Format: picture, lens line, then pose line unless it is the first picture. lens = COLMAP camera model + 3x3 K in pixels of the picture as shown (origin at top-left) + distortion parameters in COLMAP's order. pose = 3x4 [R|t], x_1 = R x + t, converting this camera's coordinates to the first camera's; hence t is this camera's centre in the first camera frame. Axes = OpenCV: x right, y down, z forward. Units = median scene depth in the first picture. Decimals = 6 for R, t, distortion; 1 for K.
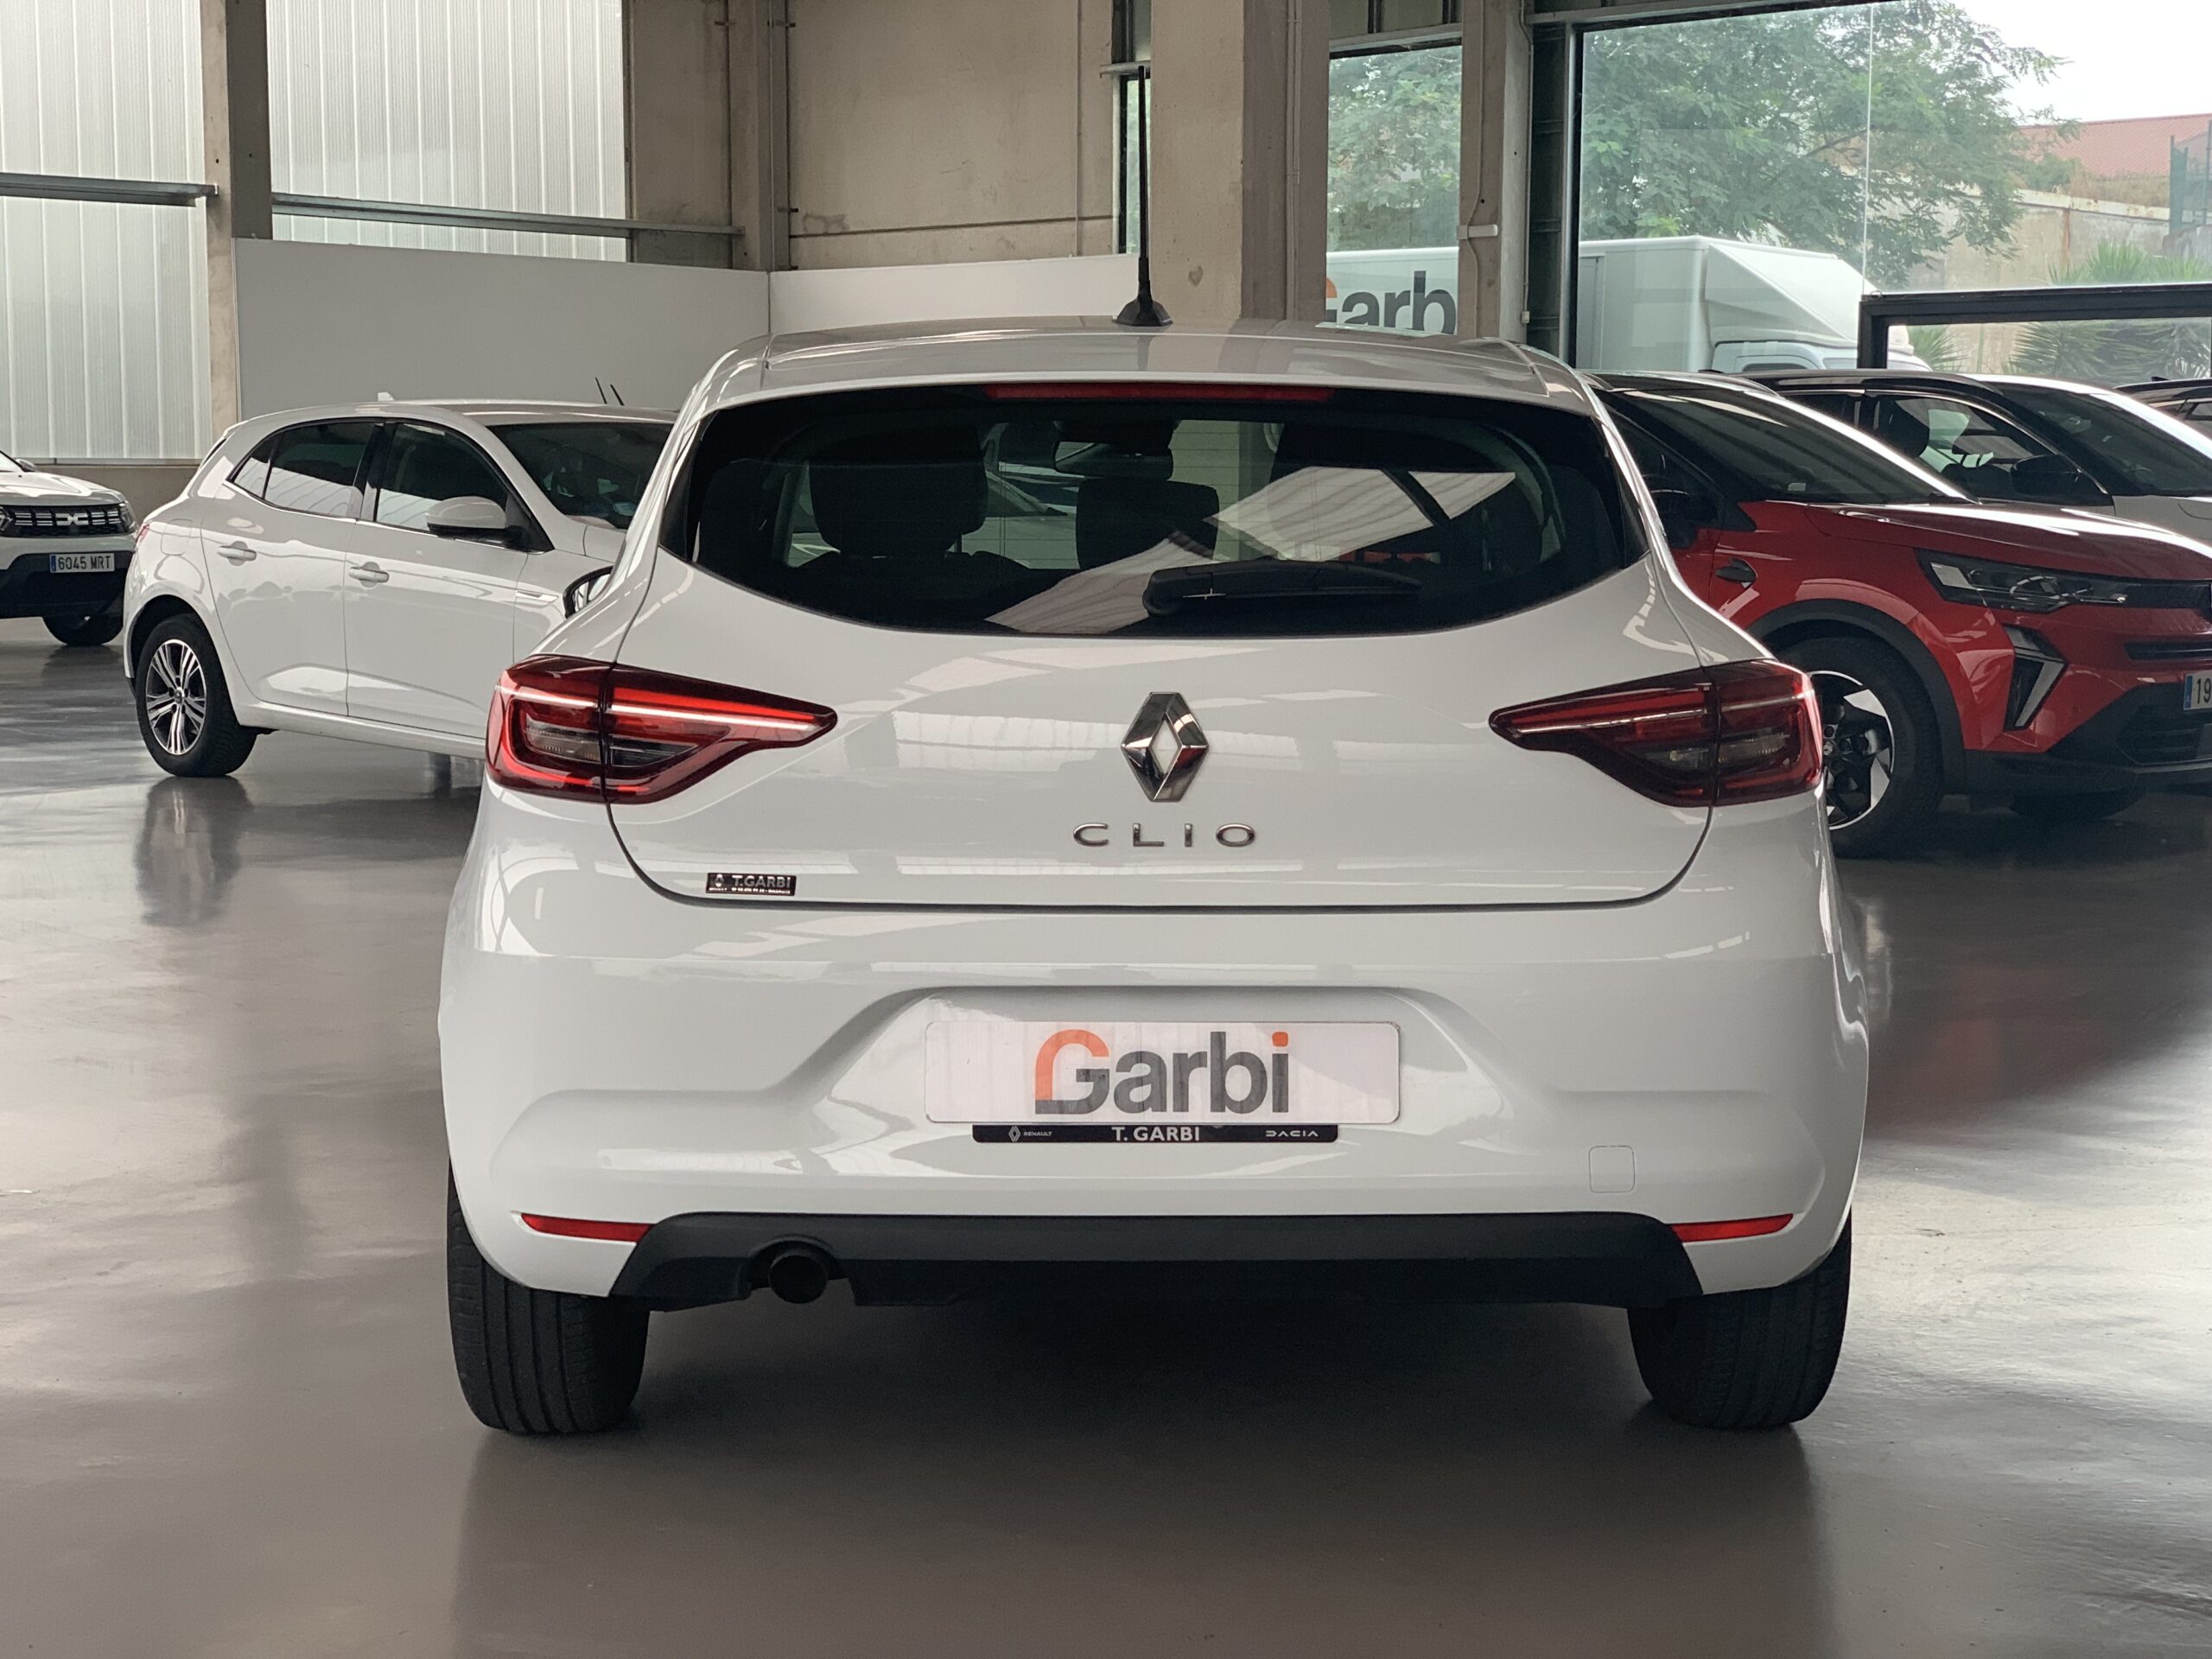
lens RADIAL K [[3298.0, 0, 1106.0], [0, 3298.0, 829.5], [0, 0, 1]] dist [0.038030, -0.093194]
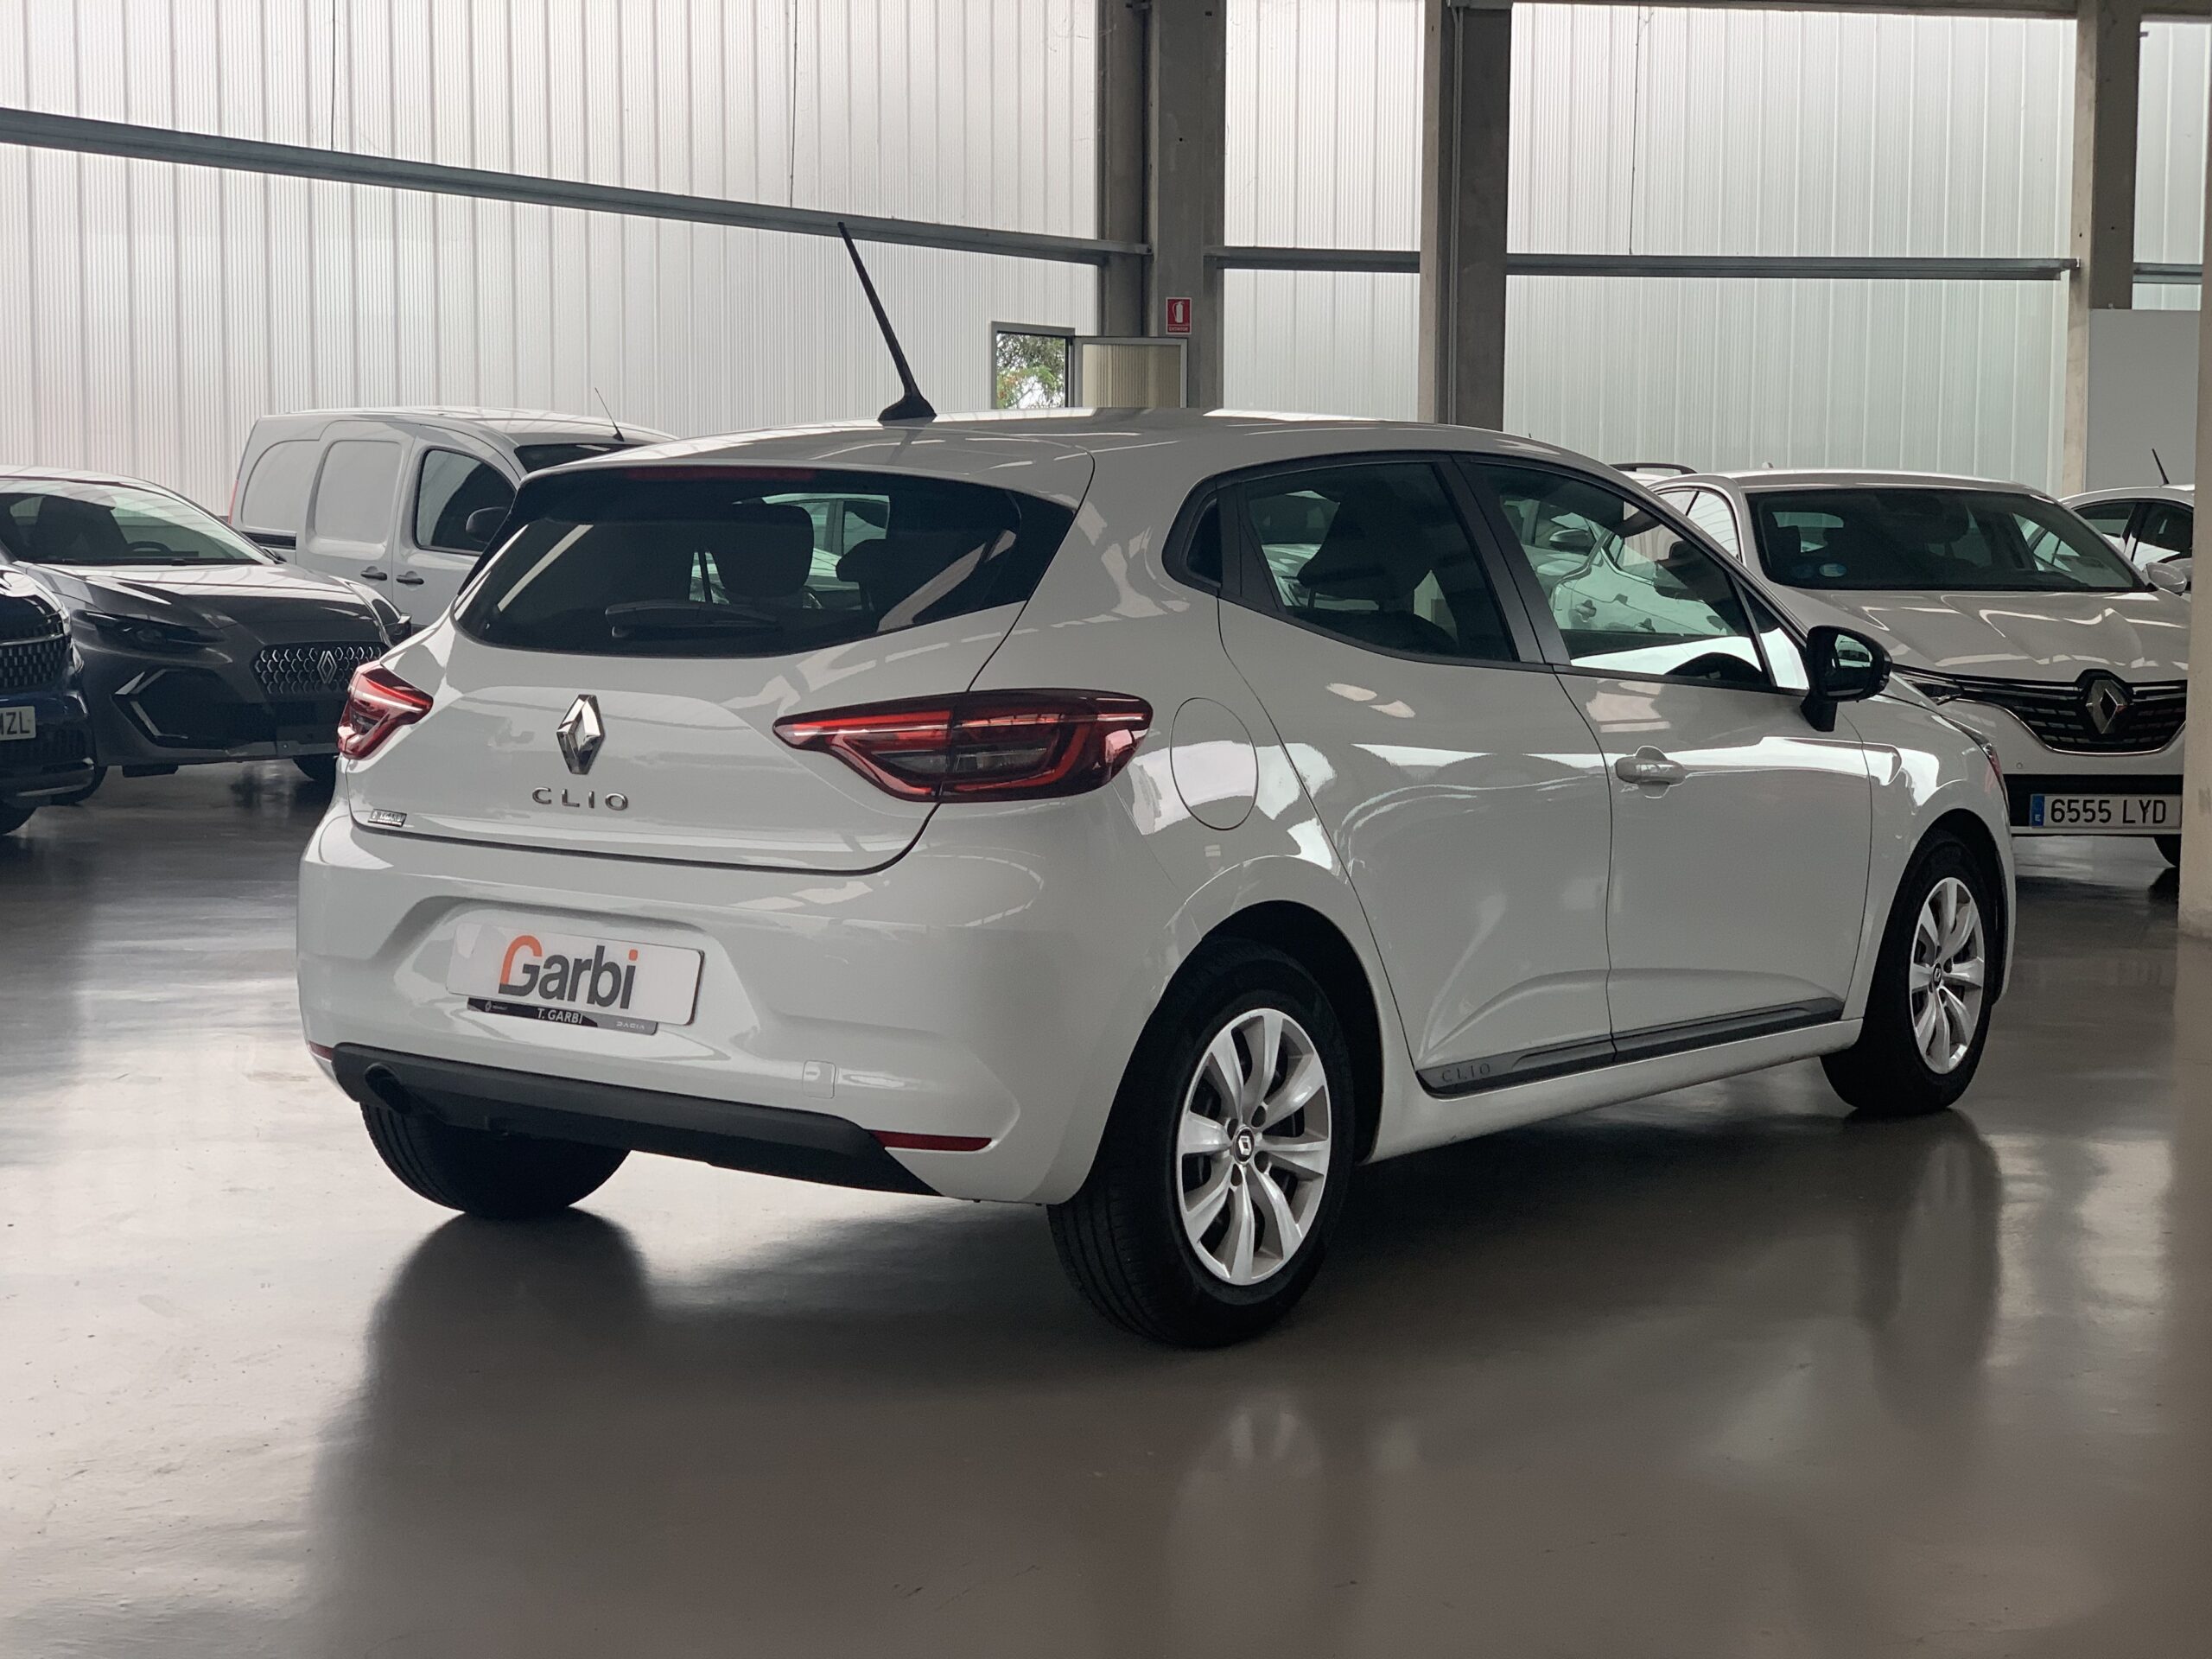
lens RADIAL K [[3298.0, 0, 1106.0], [0, 3298.0, 829.5], [0, 0, 1]] dist [0.038030, -0.093194]
pose [[0.786664, 0.058902, -0.614566, 1.030065], [-0.070676, 0.997486, 0.005135, -0.007955], [0.613323, 0.039395, 0.788849, 0.054840]]
